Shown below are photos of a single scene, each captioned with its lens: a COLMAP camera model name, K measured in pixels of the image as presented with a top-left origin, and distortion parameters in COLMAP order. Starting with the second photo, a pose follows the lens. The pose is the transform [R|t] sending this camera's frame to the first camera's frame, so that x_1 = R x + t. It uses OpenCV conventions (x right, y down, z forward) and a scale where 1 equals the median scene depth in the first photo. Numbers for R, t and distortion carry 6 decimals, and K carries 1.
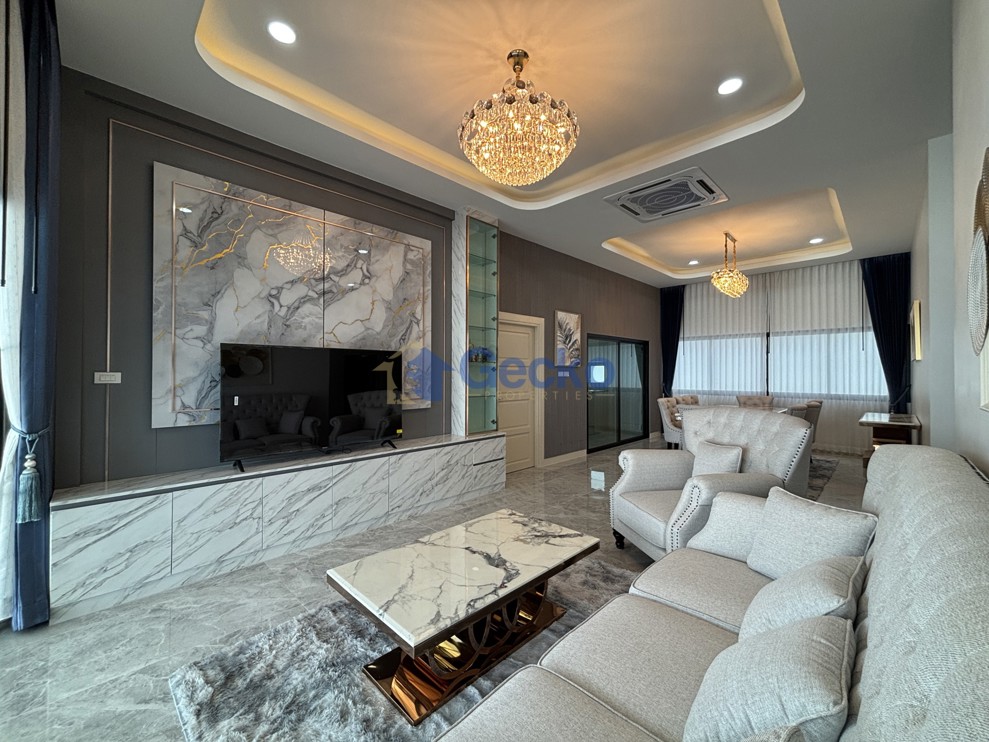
lens RADIAL K [[397.7, 0, 494.5], [0, 397.7, 371.0], [0, 0, 1]] dist [0.019166, -0.007446]
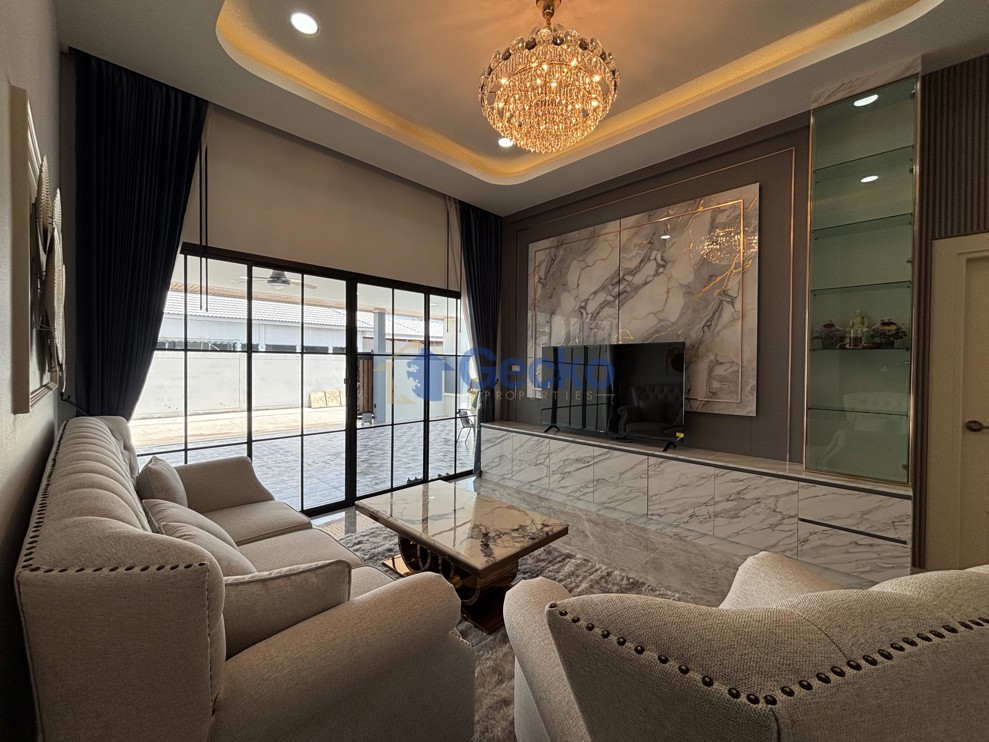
lens RADIAL K [[402.8, 0, 494.5], [0, 402.8, 371.0], [0, 0, 1]] dist [-0.000935, -0.000214]
pose [[0.001730, 0.014062, -0.999900, 0.716060], [-0.002617, 0.999898, 0.014058, 0.001937], [0.999995, 0.002592, 0.001766, 0.673449]]
